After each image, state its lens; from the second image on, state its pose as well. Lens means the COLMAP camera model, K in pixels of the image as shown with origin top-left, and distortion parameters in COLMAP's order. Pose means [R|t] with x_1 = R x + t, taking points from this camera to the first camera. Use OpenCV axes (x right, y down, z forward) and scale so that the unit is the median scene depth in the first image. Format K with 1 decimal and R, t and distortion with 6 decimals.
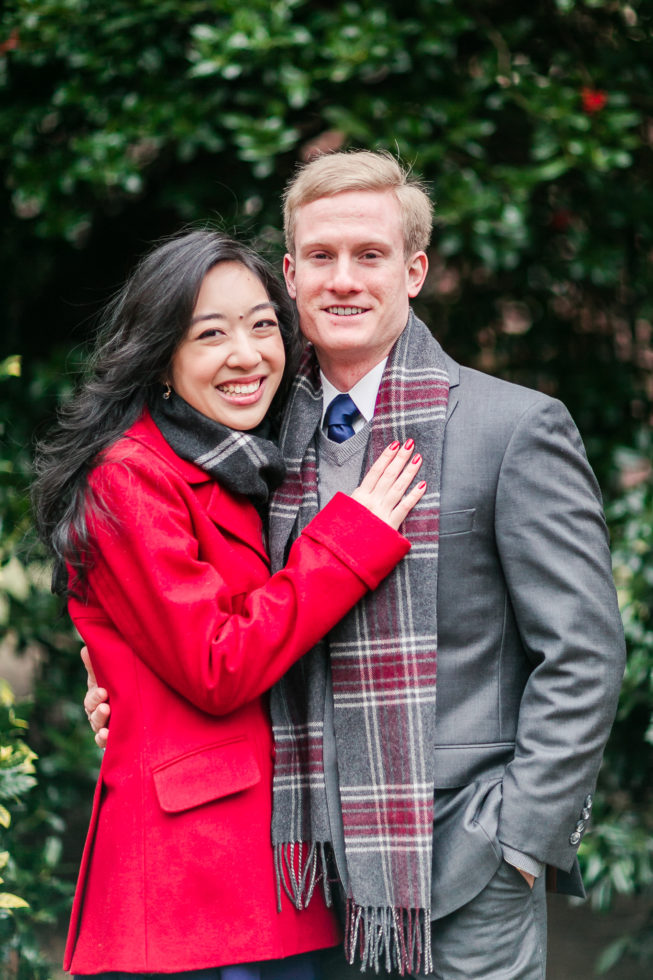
lens RADIAL K [[3181.9, 0, 326.5], [0, 3181.9, 490.0], [0, 0, 1]] dist [0.112280, -0.848437]
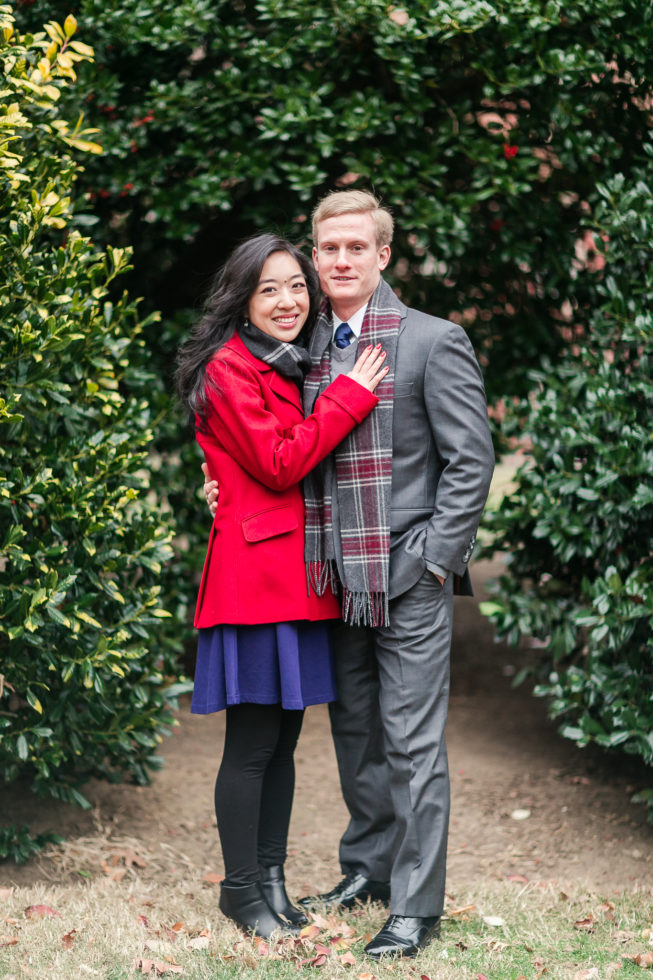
lens RADIAL K [[2621.9, 0, 326.5], [0, 2621.9, 490.0], [0, 0, 1]] dist [0.041869, -0.011441]
pose [[0.999978, 0.005369, -0.003956, 0.001871], [-0.005275, 0.999711, 0.023466, 0.033128], [0.004081, -0.023445, 0.999717, -0.550116]]
